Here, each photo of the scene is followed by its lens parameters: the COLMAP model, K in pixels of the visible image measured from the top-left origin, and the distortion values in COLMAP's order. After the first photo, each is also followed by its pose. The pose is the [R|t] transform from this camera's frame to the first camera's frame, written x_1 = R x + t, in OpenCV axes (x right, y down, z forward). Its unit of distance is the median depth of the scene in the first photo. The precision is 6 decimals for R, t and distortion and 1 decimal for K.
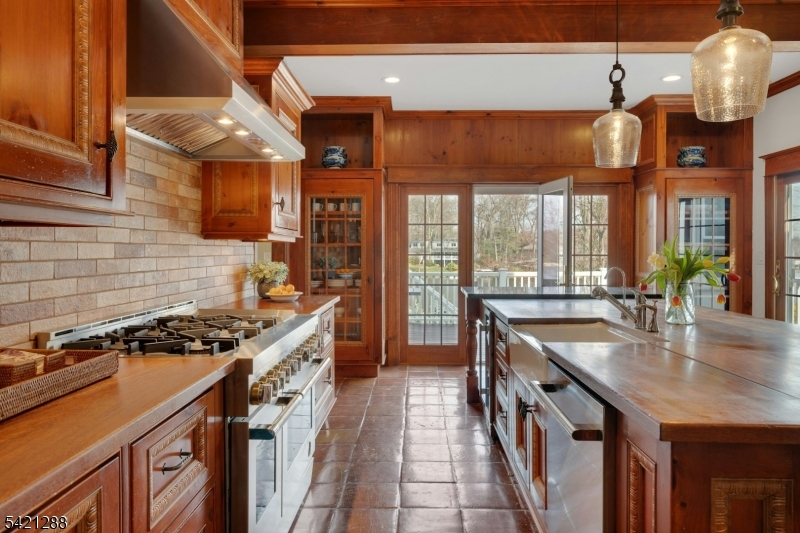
lens RADIAL K [[563.7, 0, 400.0], [0, 563.7, 248.7], [0, 0, 1]] dist [0.005497, 0.001575]
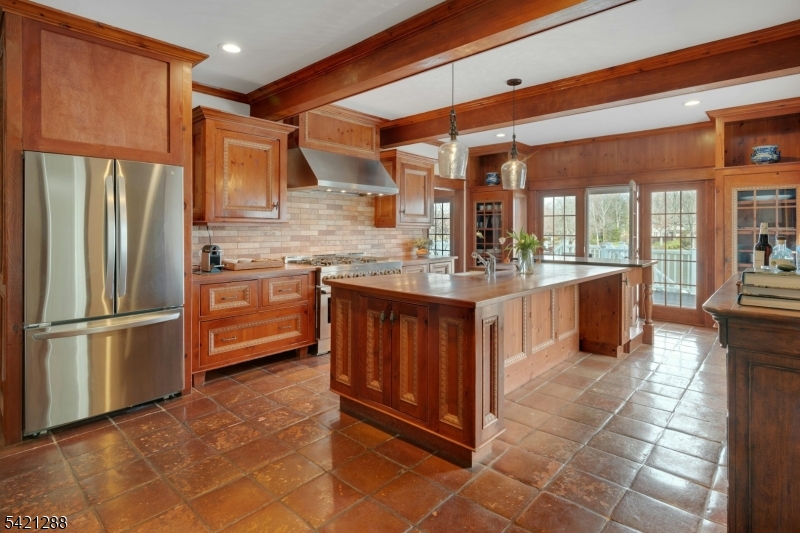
lens RADIAL K [[408.9, 0, 402.3], [0, 408.9, 230.8], [0, 0, 1]] dist [-0.000989, -0.000359]
pose [[0.755392, 0.003839, -0.655262, 0.505443], [-0.001032, 0.999989, 0.004670, -0.007084], [0.655273, -0.002852, 0.755387, -0.134763]]
